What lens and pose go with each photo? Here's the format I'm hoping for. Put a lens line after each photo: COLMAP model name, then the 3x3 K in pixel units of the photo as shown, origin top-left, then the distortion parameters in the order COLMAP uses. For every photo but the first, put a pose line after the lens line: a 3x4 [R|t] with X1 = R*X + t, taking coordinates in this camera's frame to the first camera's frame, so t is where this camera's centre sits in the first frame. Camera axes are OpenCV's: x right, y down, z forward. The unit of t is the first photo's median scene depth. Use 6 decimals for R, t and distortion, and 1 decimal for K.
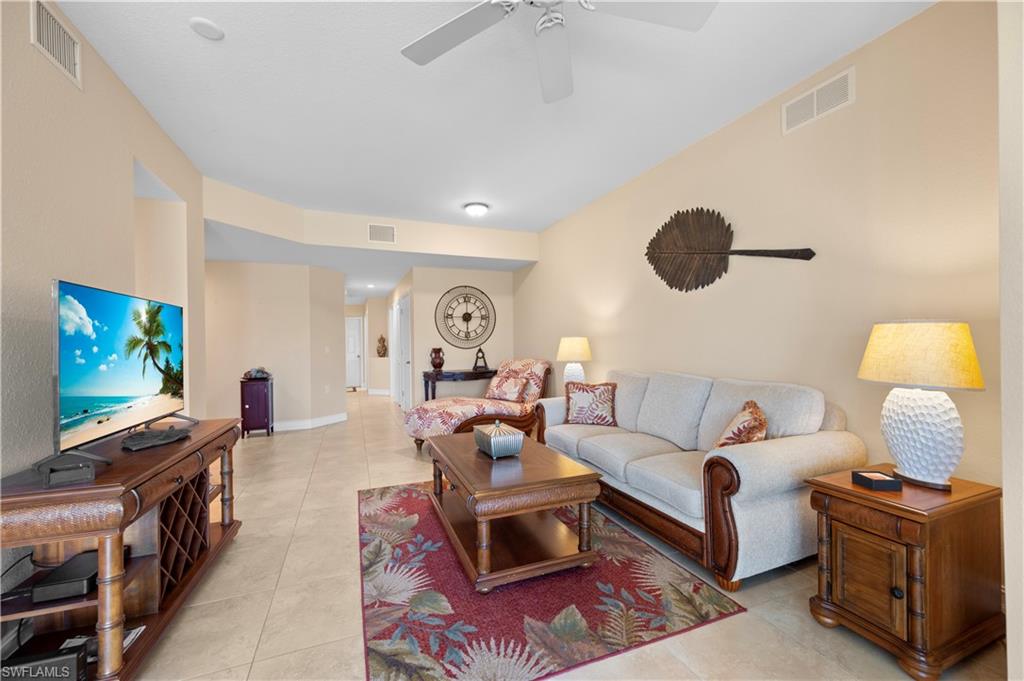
lens RADIAL K [[402.4, 0, 511.7], [0, 402.4, 345.4], [0, 0, 1]] dist [0.000387, -0.000086]
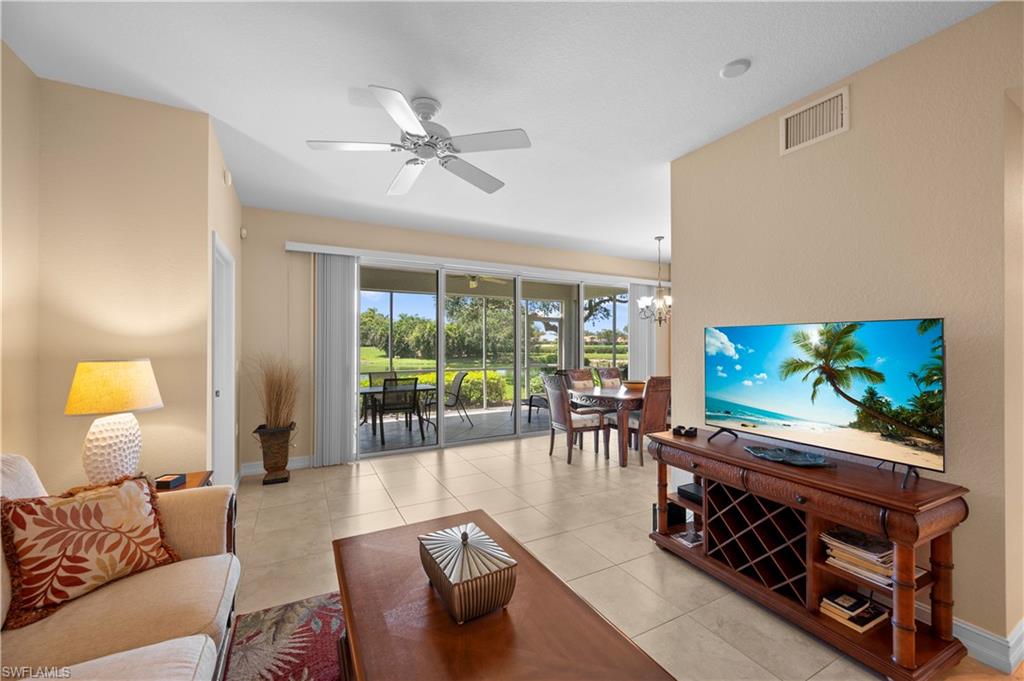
lens RADIAL K [[402.4, 0, 509.3], [0, 402.4, 339.4], [0, 0, 1]] dist [0.000387, -0.000086]
pose [[-0.995229, 0.012938, -0.096705, -0.056871], [0.013469, 0.999898, -0.004833, -0.077682], [0.096633, -0.006112, -0.995301, 1.843008]]
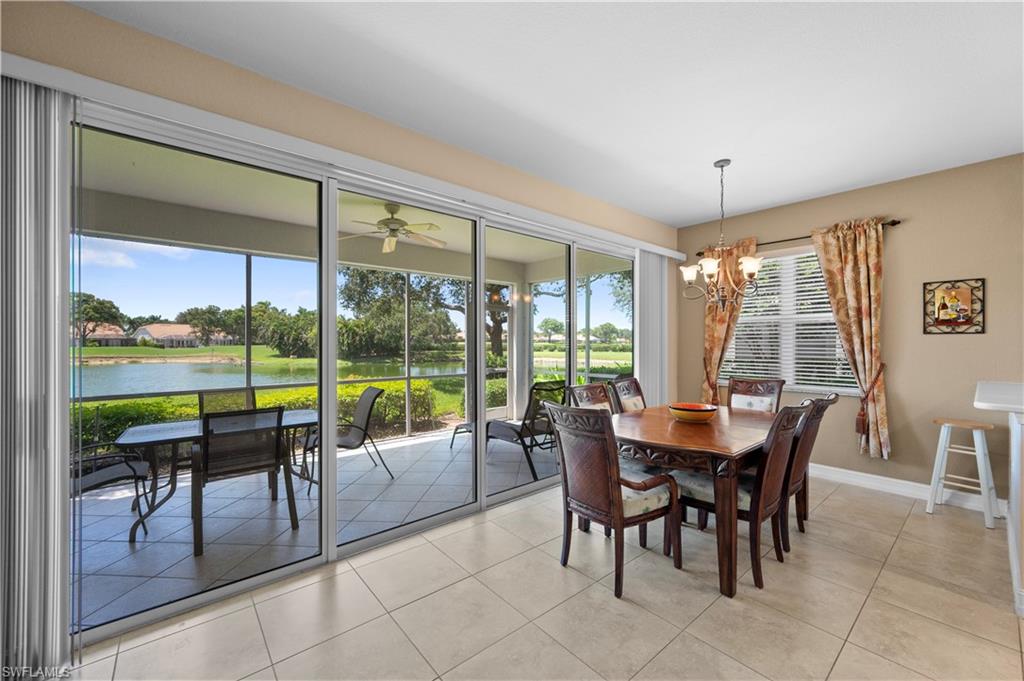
lens RADIAL K [[402.4, 0, 511.3], [0, 402.4, 342.0], [0, 0, 1]] dist [0.000387, -0.000086]
pose [[-0.950474, 0.014819, -0.310450, -0.018782], [0.012411, 0.999876, 0.009730, -0.067309], [0.310556, 0.005395, -0.950540, 0.617036]]
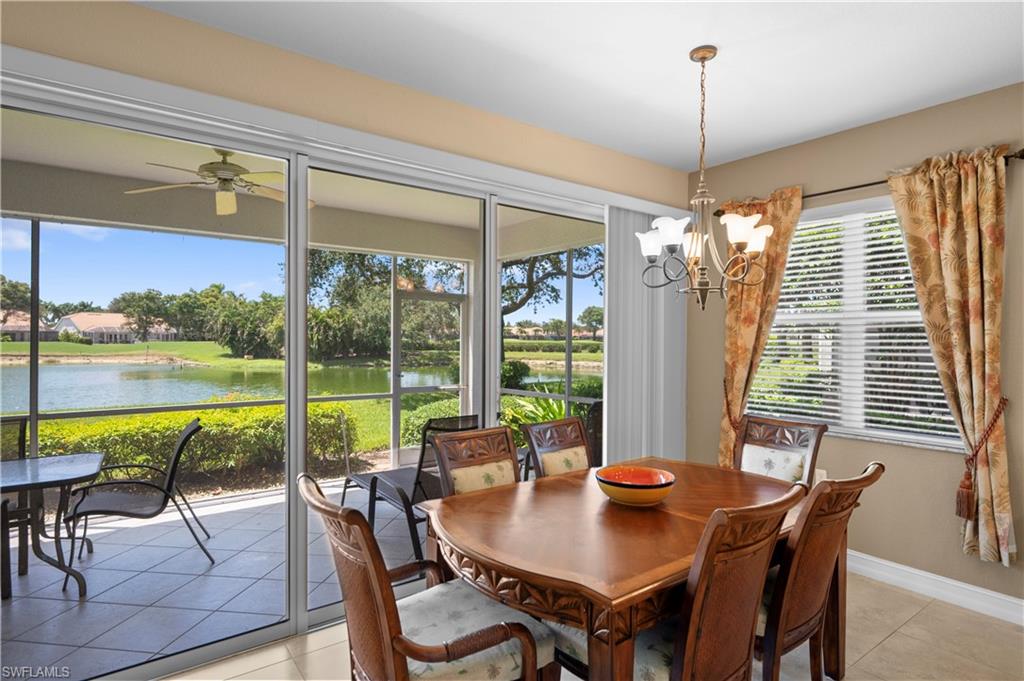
lens RADIAL K [[542.7, 0, 510.8], [0, 542.7, 340.0], [0, 0, 1]] dist [0.000093, 0.001221]
pose [[-0.968426, 0.009791, -0.249110, -0.540971], [0.006923, 0.999899, 0.012383, -0.107907], [0.249207, 0.010268, -0.968396, 0.470466]]
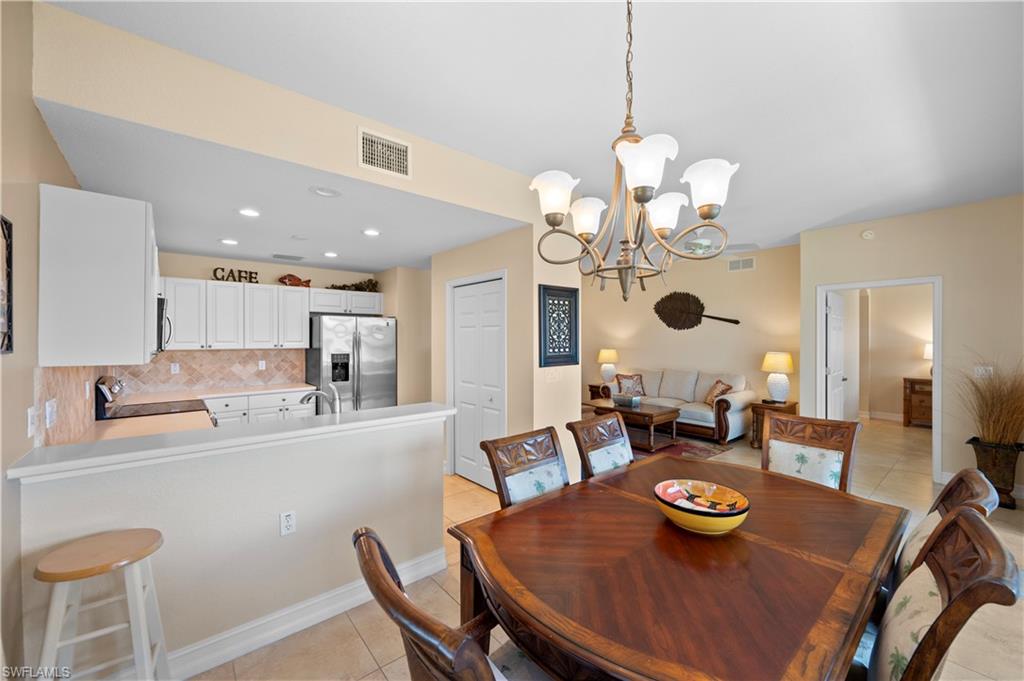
lens RADIAL K [[402.4, 0, 513.4], [0, 402.4, 340.2], [0, 0, 1]] dist [0.000387, -0.000086]
pose [[0.947115, 0.018682, 0.320351, -1.630101], [-0.017434, 0.999825, -0.006761, -0.081271], [-0.320421, 0.000818, 0.947275, -1.103557]]
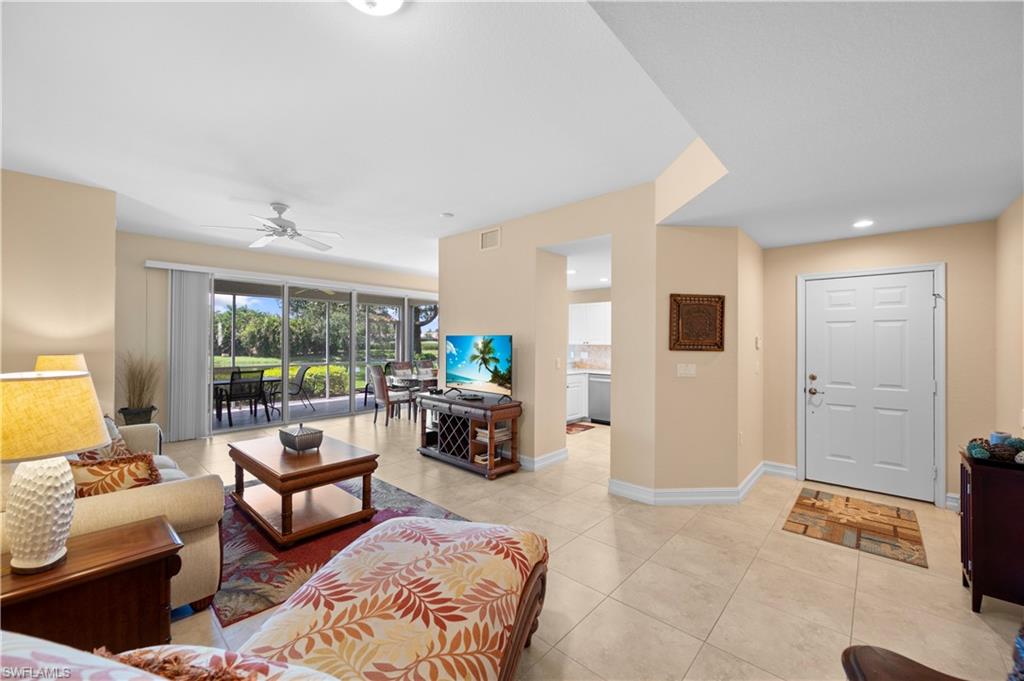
lens RADIAL K [[402.4, 0, 515.5], [0, 402.4, 344.0], [0, 0, 1]] dist [0.000387, -0.000086]
pose [[-0.898058, 0.008833, -0.439787, -0.102718], [0.001824, 0.999865, 0.016356, -0.107359], [0.439872, 0.013886, -0.897953, 2.950606]]
